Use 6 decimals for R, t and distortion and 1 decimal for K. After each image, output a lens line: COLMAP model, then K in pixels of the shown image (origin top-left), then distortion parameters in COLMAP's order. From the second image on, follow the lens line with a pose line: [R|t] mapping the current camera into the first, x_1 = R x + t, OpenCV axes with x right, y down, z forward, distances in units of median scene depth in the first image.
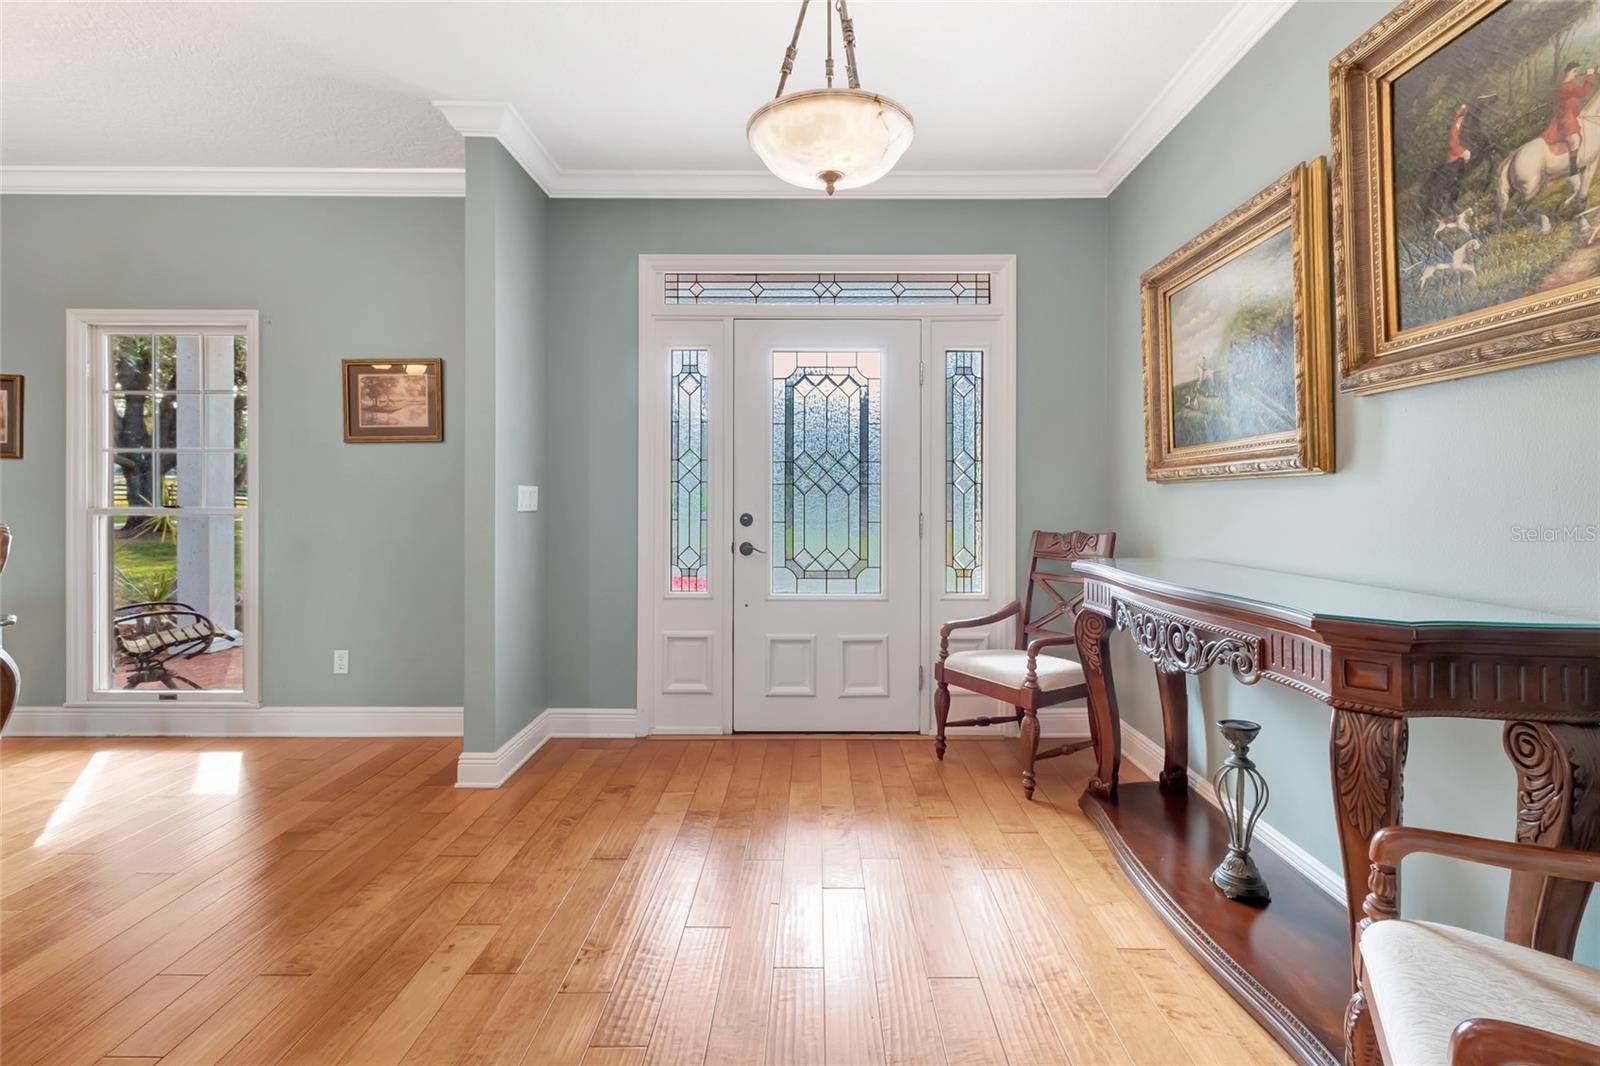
lens RADIAL K [[750.1, 0, 811.9], [0, 750.1, 489.7], [0, 0, 1]] dist [0.008090, -0.000736]
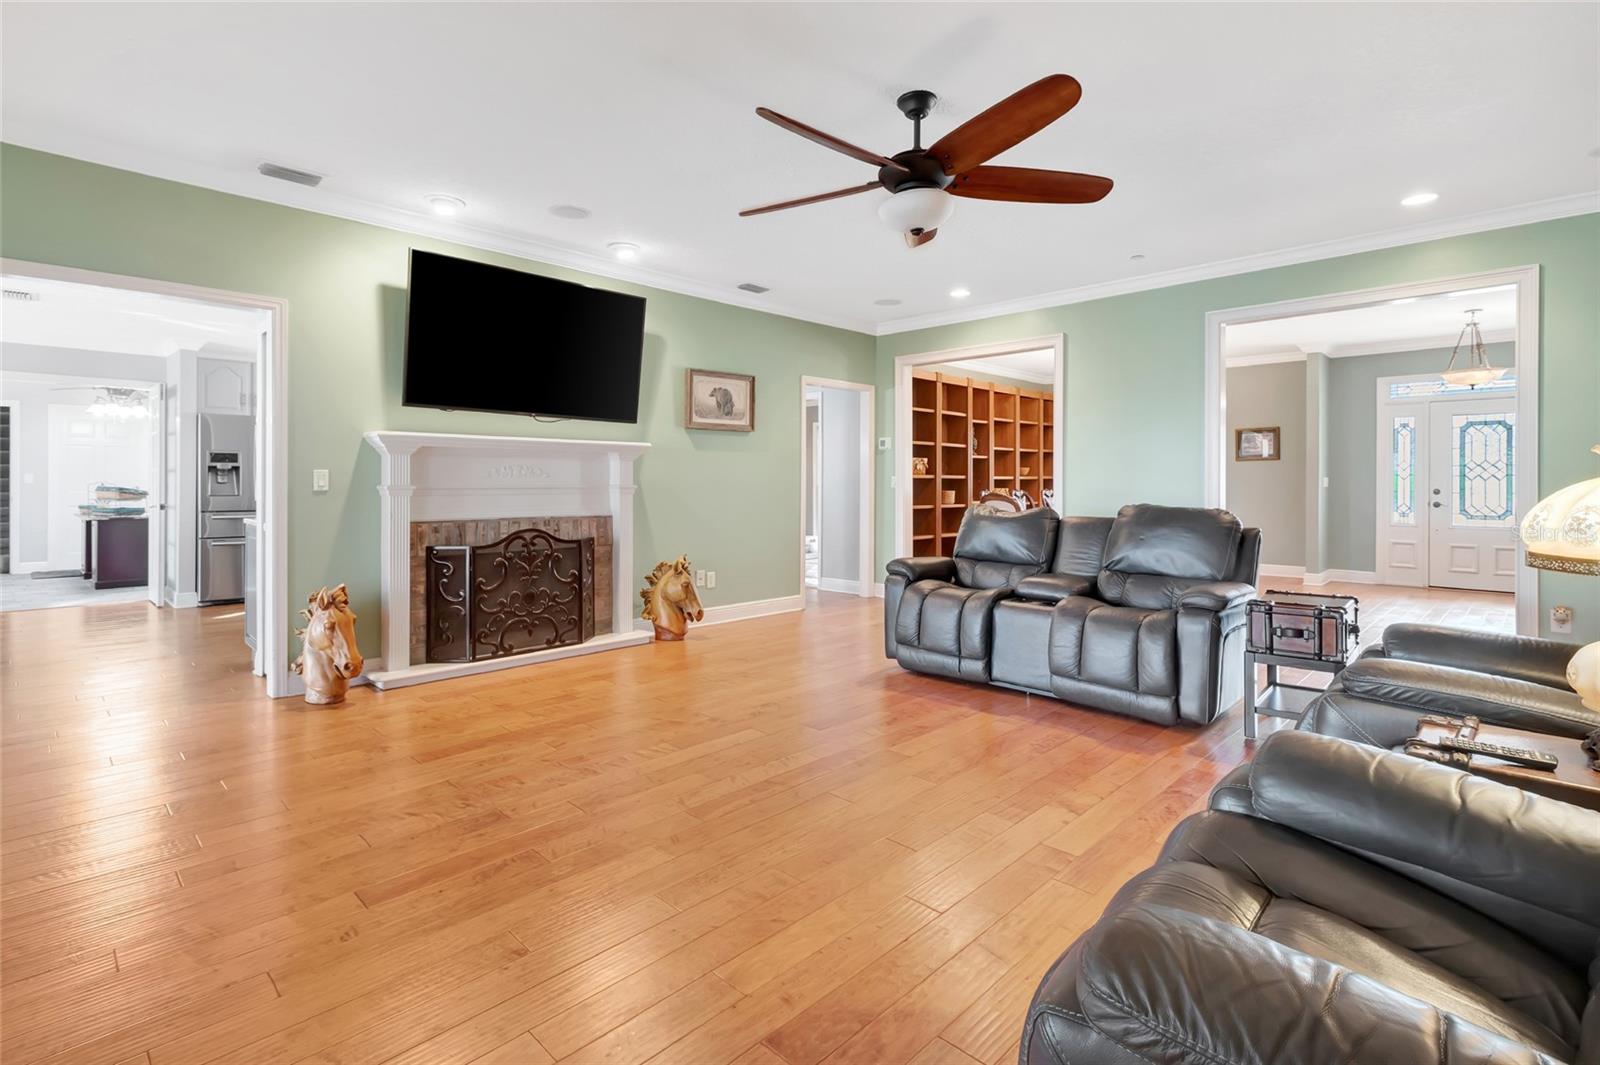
lens RADIAL K [[753.1, 0, 805.9], [0, 753.1, 482.7], [0, 0, 1]] dist [0.005310, 0.000526]
pose [[0.718600, 0.000008, -0.695424, 0.130497], [0.003567, 0.999987, 0.003697, -0.001966], [0.695415, -0.005137, 0.718590, -1.955306]]
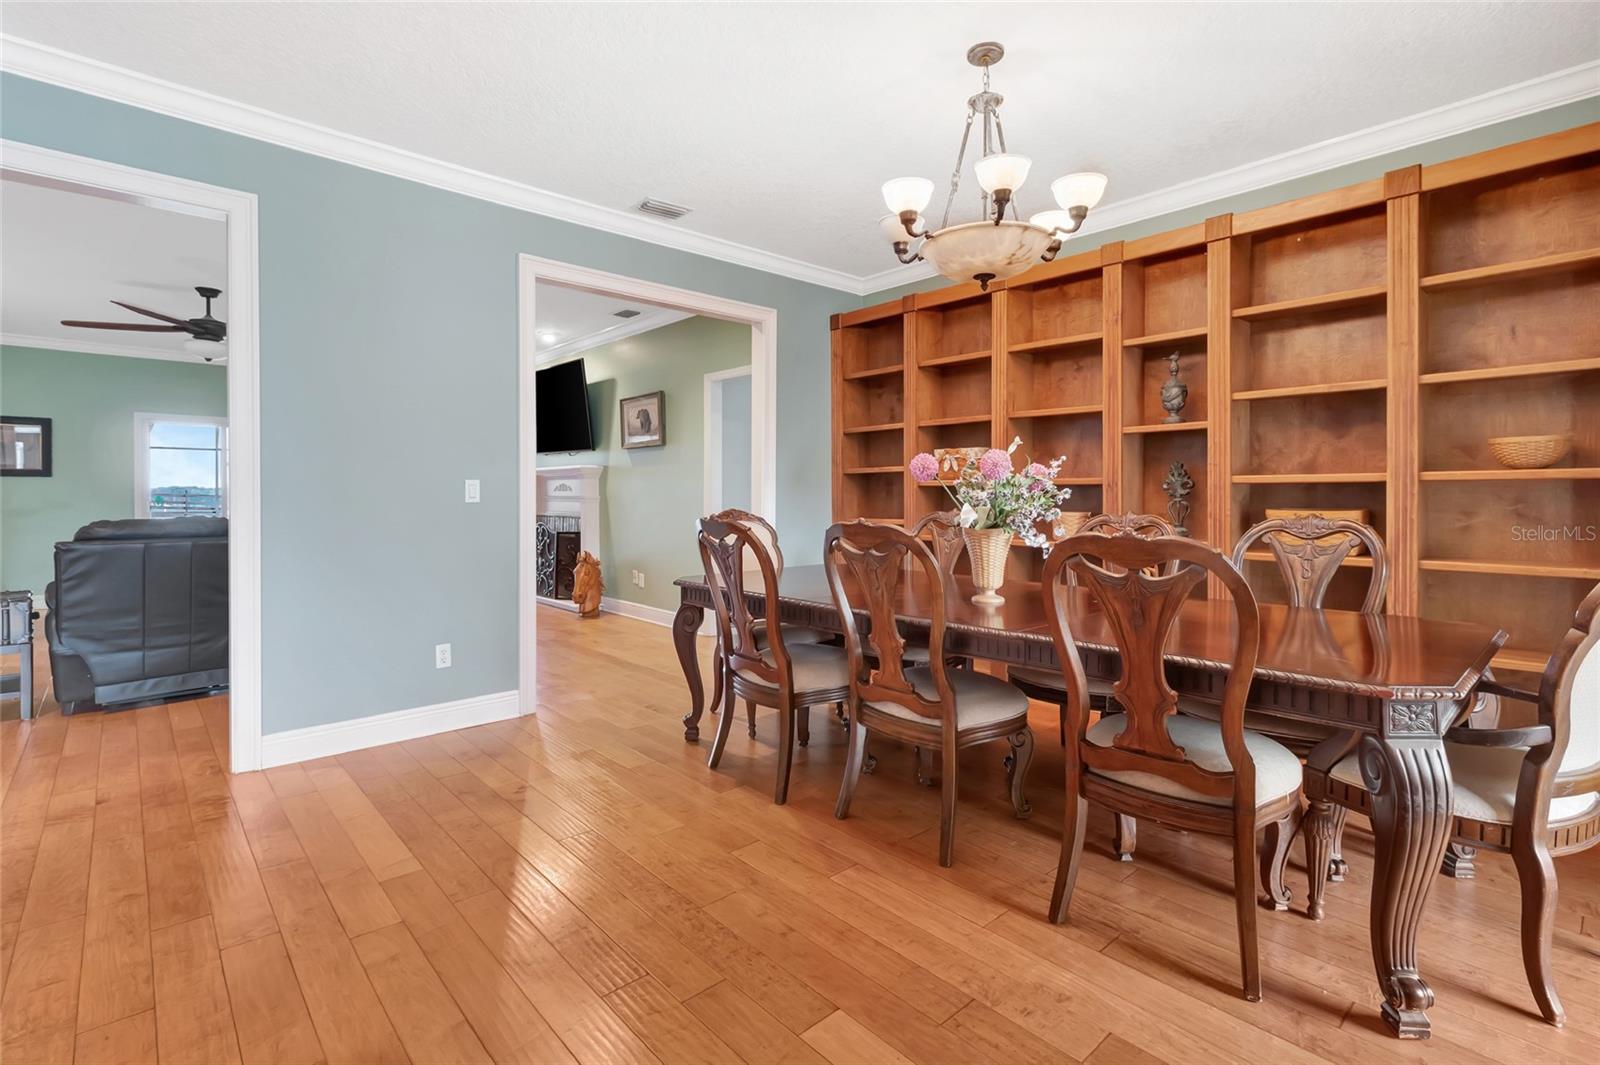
lens RADIAL K [[750.1, 0, 811.9], [0, 750.1, 489.2], [0, 0, 1]] dist [0.008090, -0.000736]
pose [[-0.730276, 0.002820, -0.683146, -0.213050], [0.010559, 0.999919, -0.007159, 0.008807], [0.683071, -0.012441, -0.730246, 0.795035]]
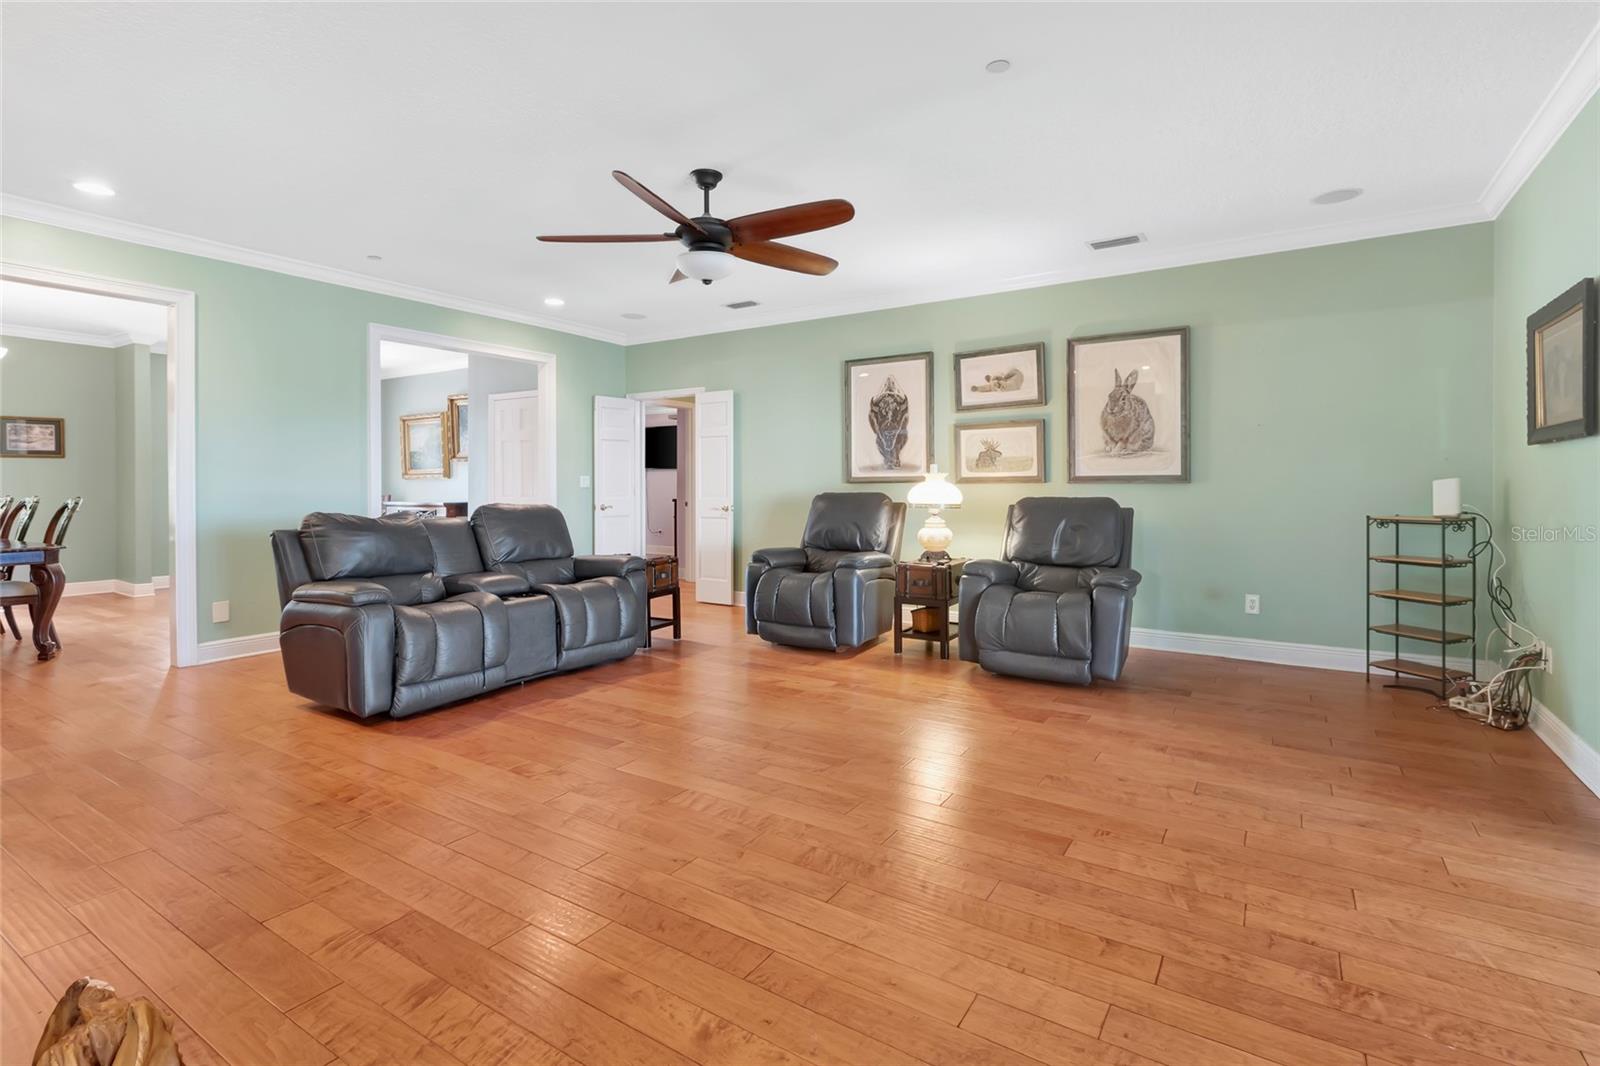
lens RADIAL K [[753.1, 0, 805.9], [0, 753.1, 483.2], [0, 0, 1]] dist [0.005310, 0.000526]
pose [[0.535895, 0.001591, 0.844283, -1.190518], [-0.004136, 0.999991, 0.000741, -0.002967], [-0.844274, -0.003889, 0.535897, -1.939249]]
